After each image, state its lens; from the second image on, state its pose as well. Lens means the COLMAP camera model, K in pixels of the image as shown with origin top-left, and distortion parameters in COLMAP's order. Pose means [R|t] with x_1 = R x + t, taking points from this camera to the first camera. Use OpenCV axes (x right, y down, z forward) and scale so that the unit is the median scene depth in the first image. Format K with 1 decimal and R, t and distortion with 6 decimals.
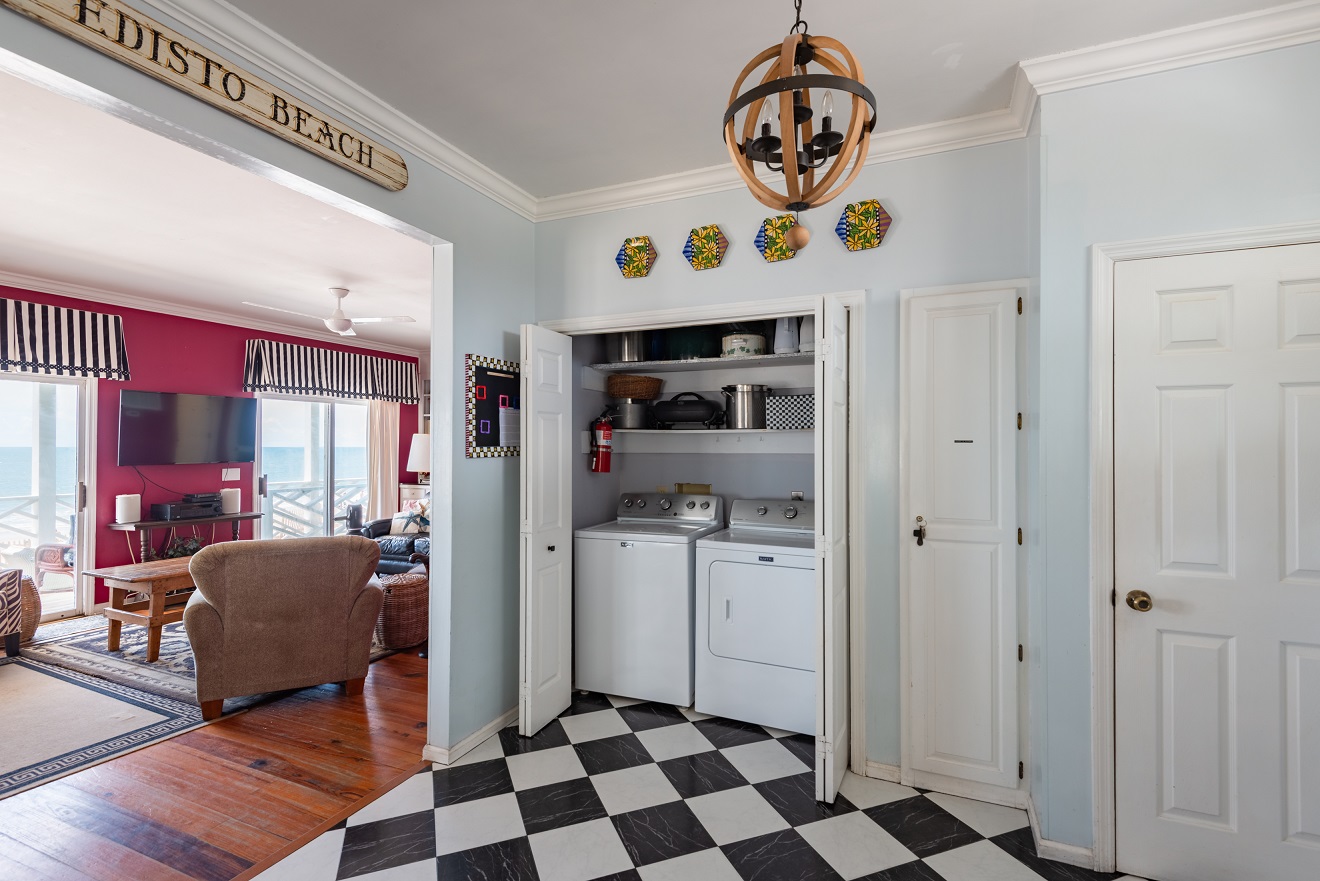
lens RADIAL K [[580.5, 0, 671.7], [0, 580.5, 441.5], [0, 0, 1]] dist [-0.003426, -0.001998]
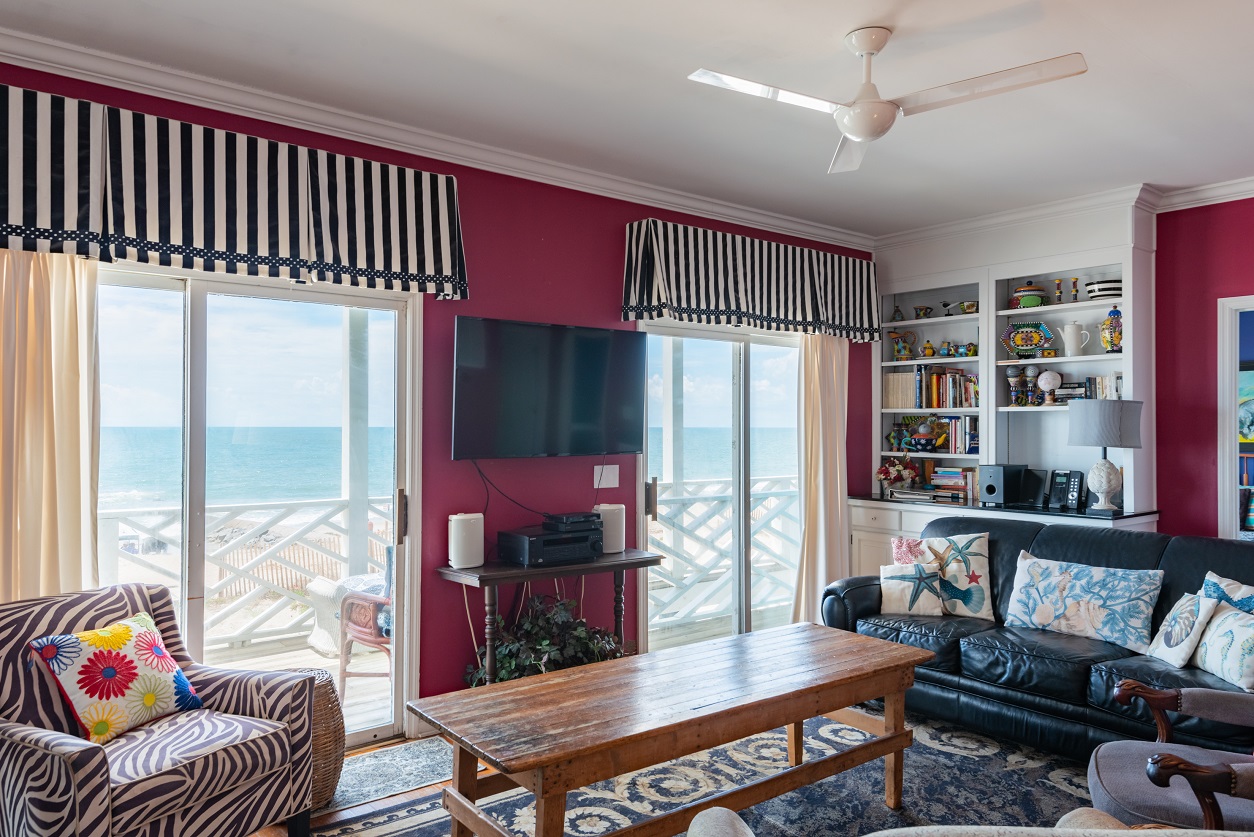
lens RADIAL K [[862.5, 0, 625.4], [0, 862.5, 422.5], [0, 0, 1]] dist [0.020693, -0.003668]
pose [[0.861464, 0.003317, -0.507808, -0.354706], [0.000480, 0.999973, 0.007347, 0.001739], [0.507818, -0.006573, 0.861439, 0.336915]]
